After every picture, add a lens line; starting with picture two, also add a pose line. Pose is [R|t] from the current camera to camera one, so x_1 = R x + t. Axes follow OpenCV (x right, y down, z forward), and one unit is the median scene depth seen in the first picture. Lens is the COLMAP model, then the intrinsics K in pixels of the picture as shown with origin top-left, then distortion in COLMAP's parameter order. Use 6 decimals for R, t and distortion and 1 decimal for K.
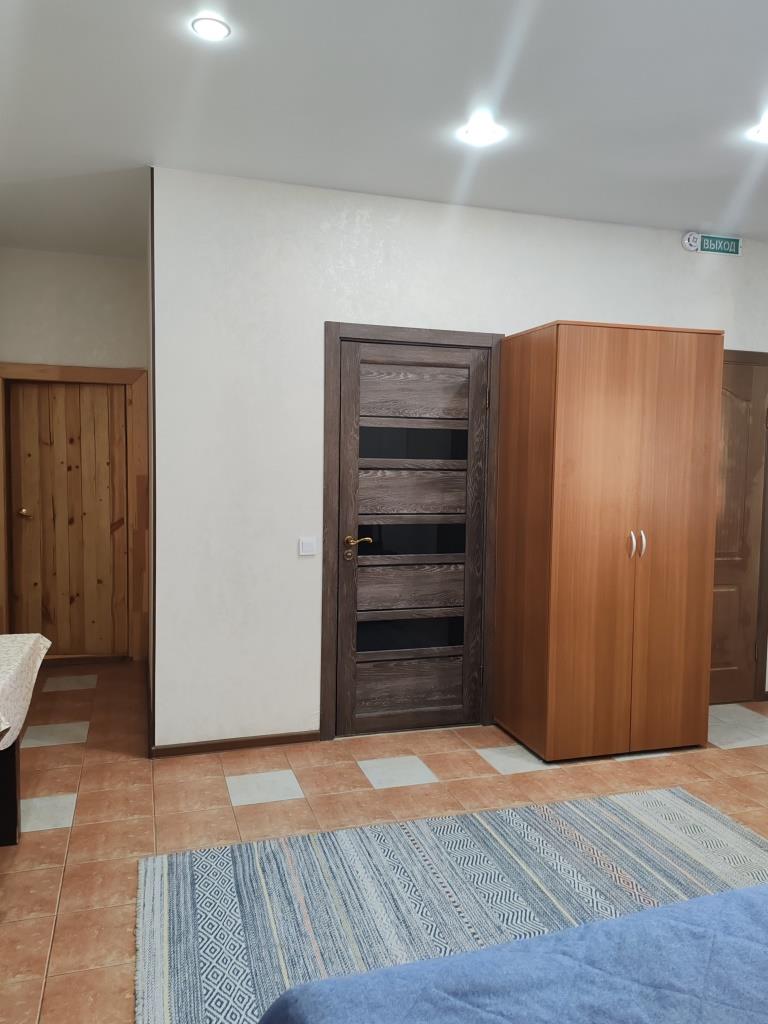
lens RADIAL K [[775.1, 0, 384.0], [0, 775.1, 512.0], [0, 0, 1]] dist [0.110834, -0.159742]
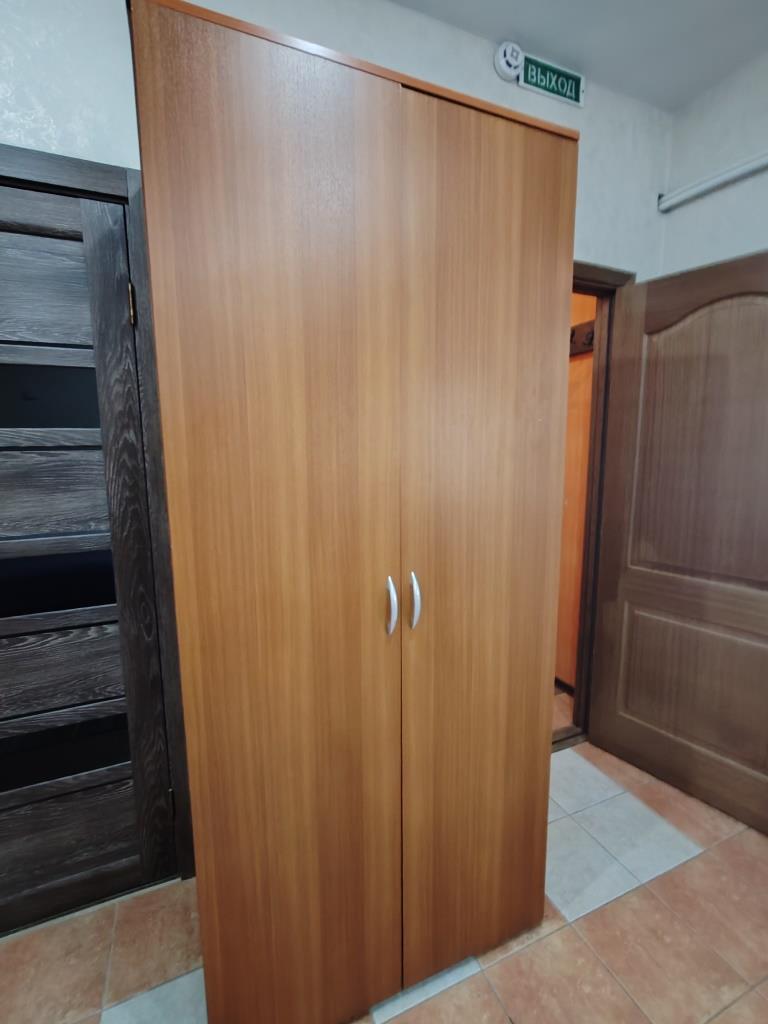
lens RADIAL K [[475.3, 0, 378.8], [0, 475.3, 516.1], [0, 0, 1]] dist [-0.000416, -0.000028]
pose [[0.994734, -0.039787, 0.094451, 0.258178], [0.031748, 0.995863, 0.085138, -0.030005], [-0.097447, -0.081691, 0.991882, 0.662259]]
